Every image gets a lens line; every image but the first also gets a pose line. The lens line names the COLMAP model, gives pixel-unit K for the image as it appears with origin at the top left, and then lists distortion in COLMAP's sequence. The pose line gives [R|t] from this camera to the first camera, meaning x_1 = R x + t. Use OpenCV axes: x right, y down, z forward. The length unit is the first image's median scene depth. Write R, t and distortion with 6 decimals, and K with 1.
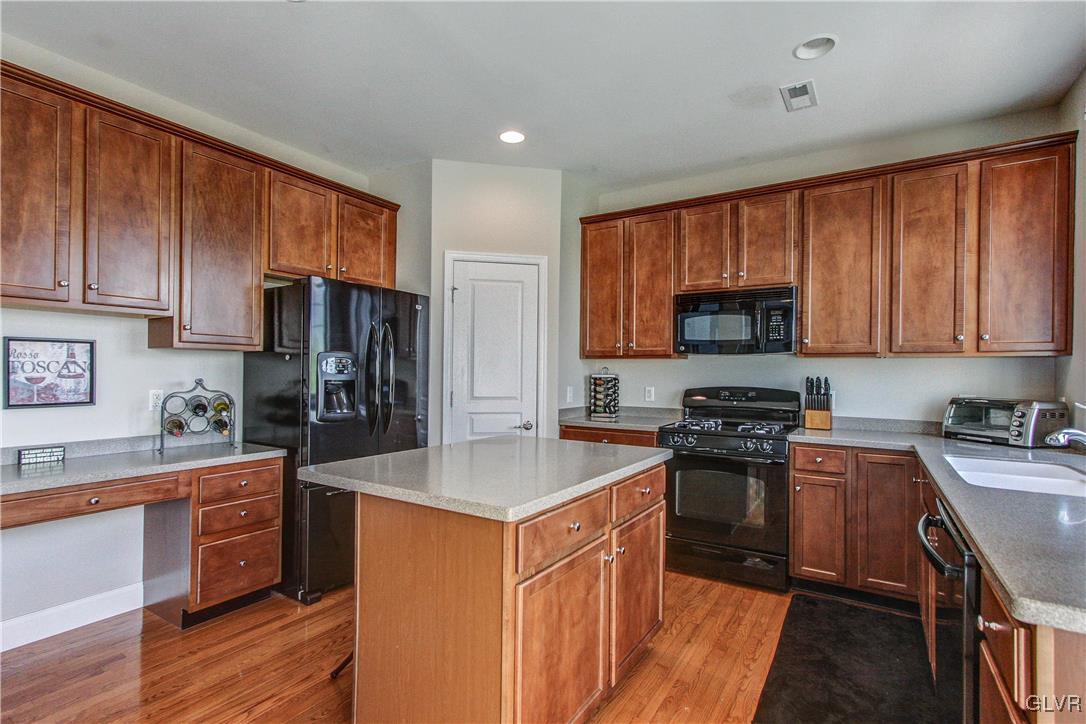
lens RADIAL K [[517.2, 0, 531.9], [0, 517.2, 371.3], [0, 0, 1]] dist [0.003257, 0.000364]
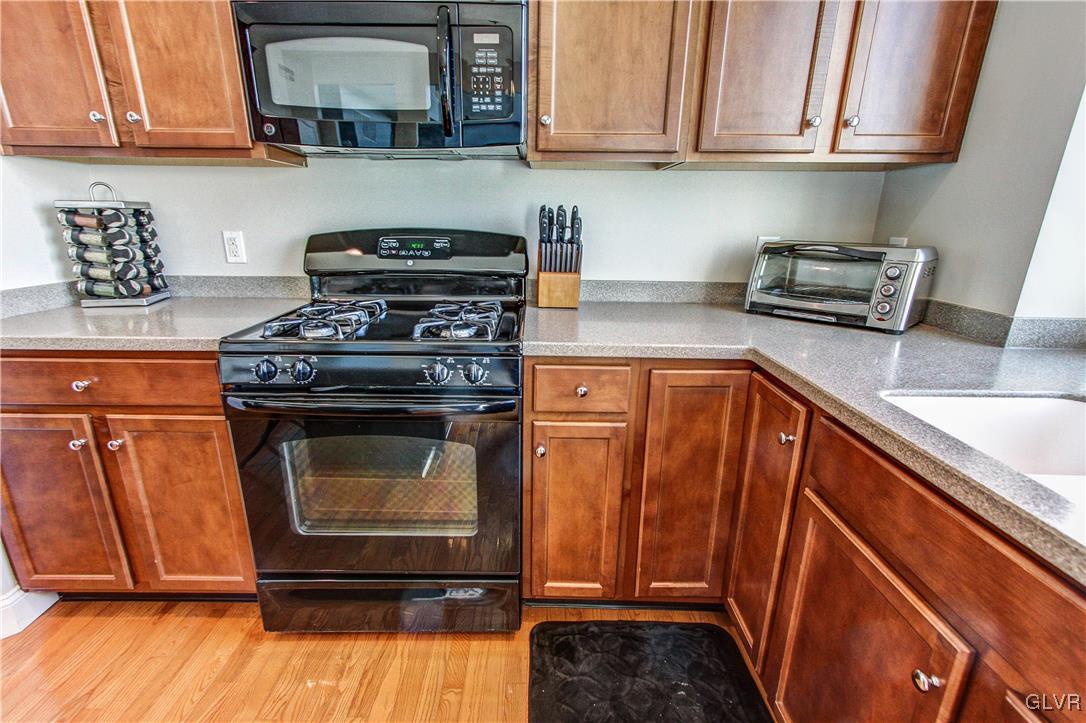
lens RADIAL K [[498.1, 0, 532.7], [0, 498.1, 370.1], [0, 0, 1]] dist [0.003406, -0.000058]
pose [[0.842284, -0.162365, 0.514000, 0.284481], [-0.001807, 0.952700, 0.303906, 0.017934], [-0.539031, -0.256904, 0.802151, 0.655212]]
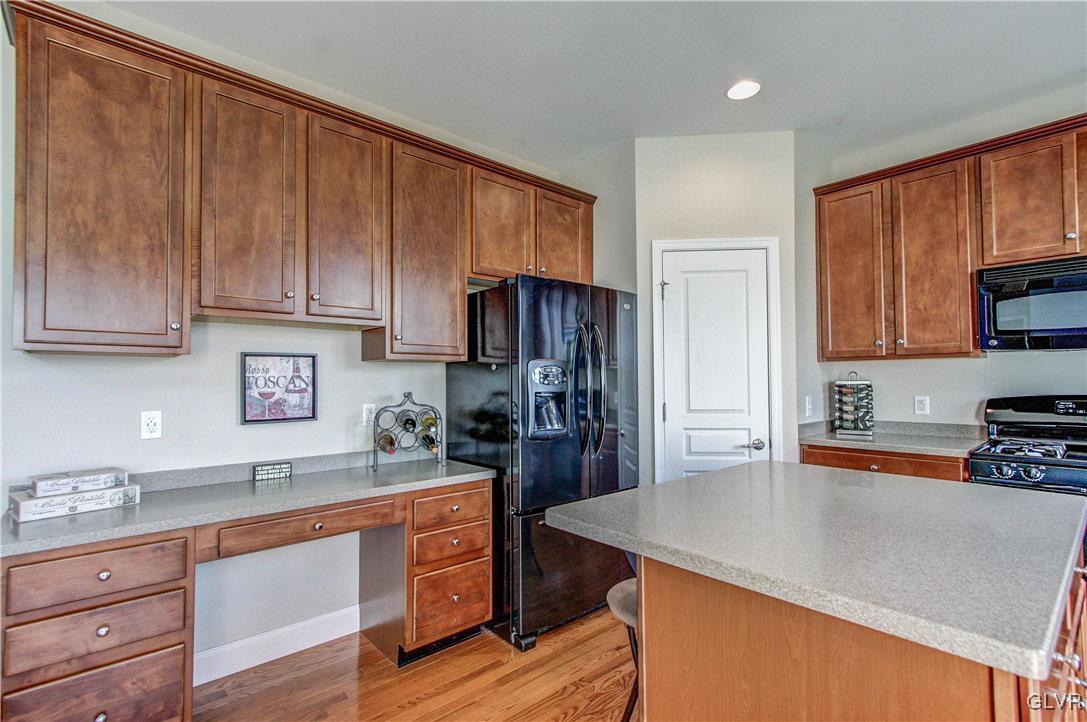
lens RADIAL K [[498.5, 0, 533.2], [0, 498.5, 369.6], [0, 0, 1]] dist [0.003406, -0.000058]
pose [[0.960736, -0.022979, -0.276512, -0.164890], [0.016698, 0.999547, -0.025047, 0.000067], [0.276962, 0.019447, 0.960684, 0.181835]]
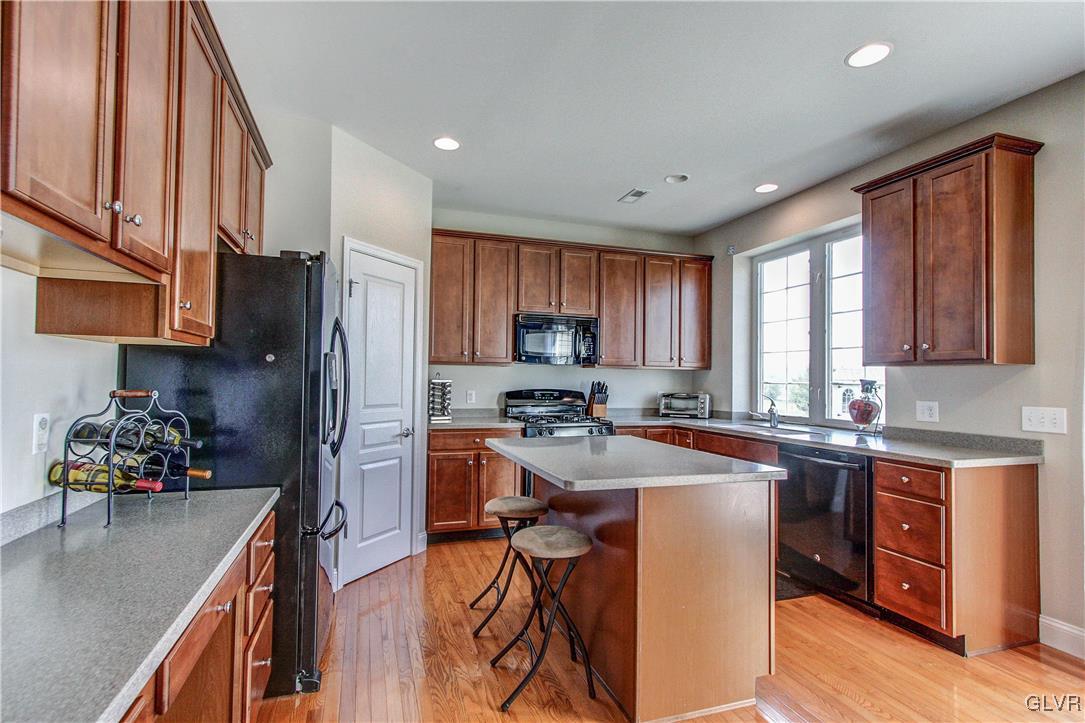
lens RADIAL K [[516.7, 0, 531.4], [0, 516.7, 370.8], [0, 0, 1]] dist [0.003257, 0.000364]
pose [[0.623194, 0.010744, 0.781993, -0.790765], [-0.007386, 0.999942, -0.007852, -0.006883], [-0.782032, -0.000882, 0.623237, 0.274499]]
